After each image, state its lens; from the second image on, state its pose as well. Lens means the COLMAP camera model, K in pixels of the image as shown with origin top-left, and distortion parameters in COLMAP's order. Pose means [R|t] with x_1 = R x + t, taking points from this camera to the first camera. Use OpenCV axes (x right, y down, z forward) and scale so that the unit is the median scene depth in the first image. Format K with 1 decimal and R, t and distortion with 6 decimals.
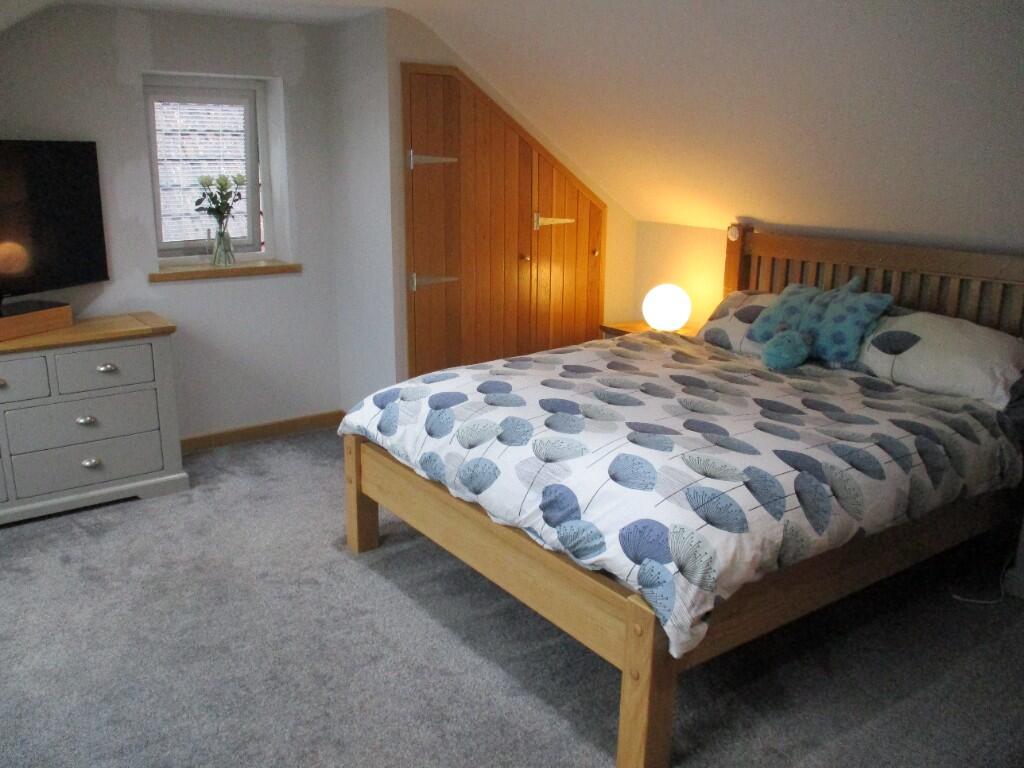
lens RADIAL K [[863.4, 0, 511.6], [0, 863.4, 380.0], [0, 0, 1]] dist [-0.006927, -0.011176]
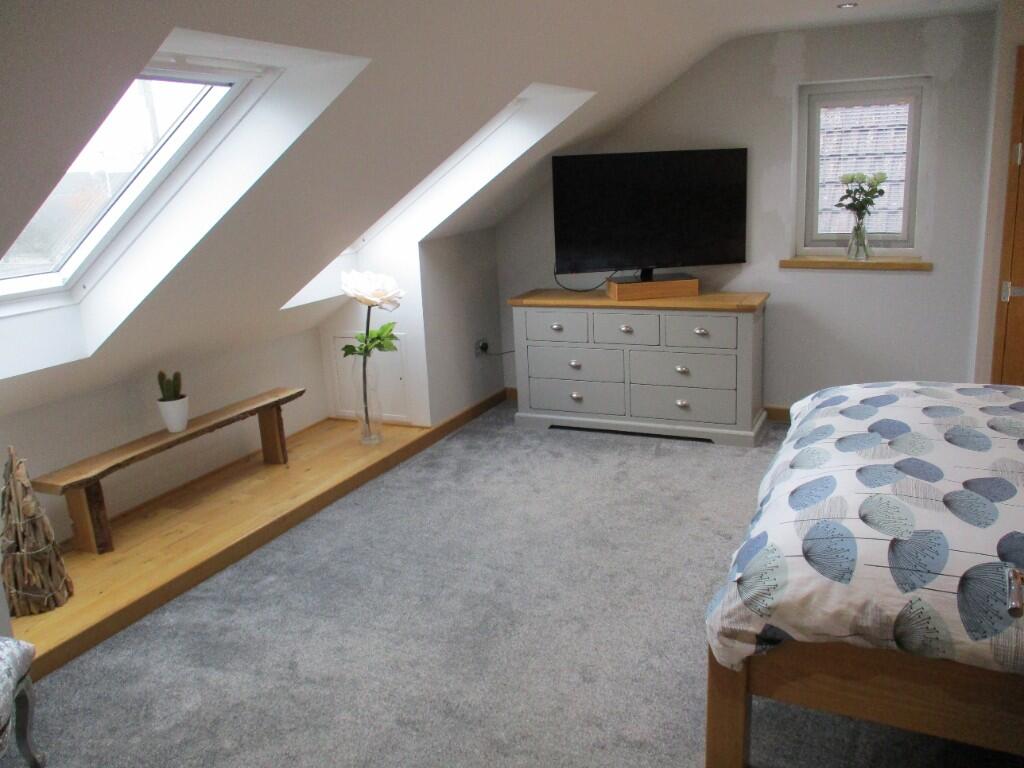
lens RADIAL K [[863.4, 0, 513.0], [0, 863.4, 385.3], [0, 0, 1]] dist [-0.006927, -0.011176]
pose [[0.489047, 0.195087, -0.850161, 0.612797], [-0.178116, 0.976466, 0.121611, -0.053081], [0.853878, 0.091953, 0.512286, 0.172619]]
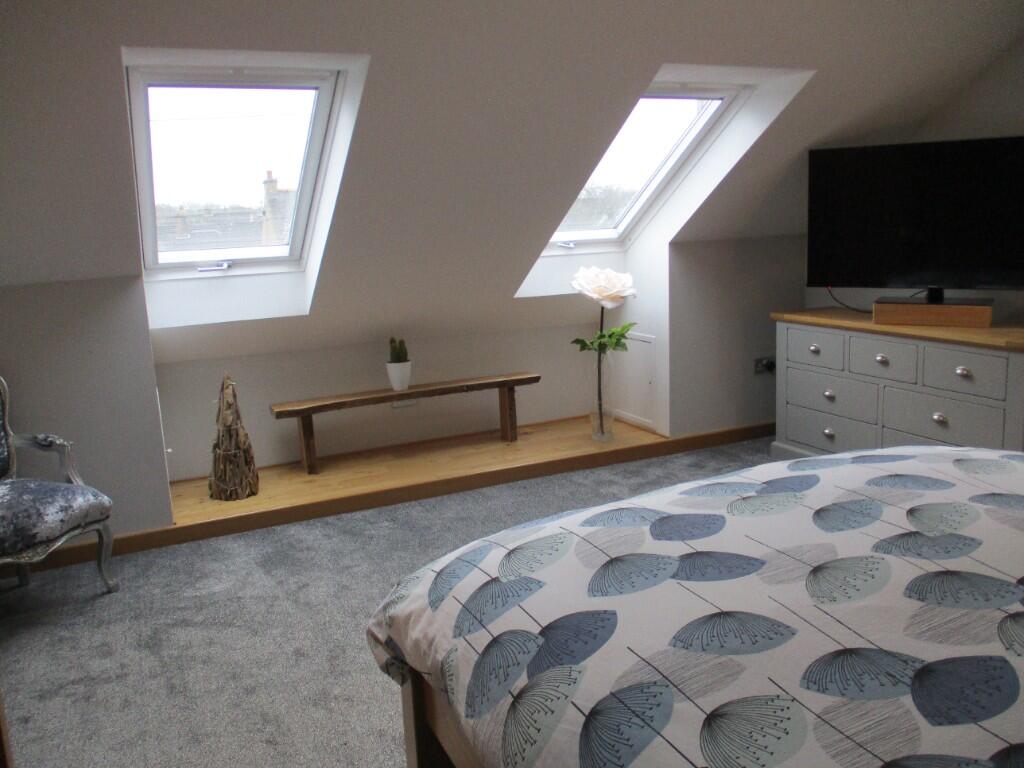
lens RADIAL K [[863.4, 0, 518.5], [0, 863.4, 385.2], [0, 0, 1]] dist [-0.006927, -0.011176]
pose [[-0.172524, 0.196566, -0.965193, 0.701031], [-0.218848, 0.947745, 0.232131, -0.147066], [0.960386, 0.251279, -0.120490, 0.830009]]
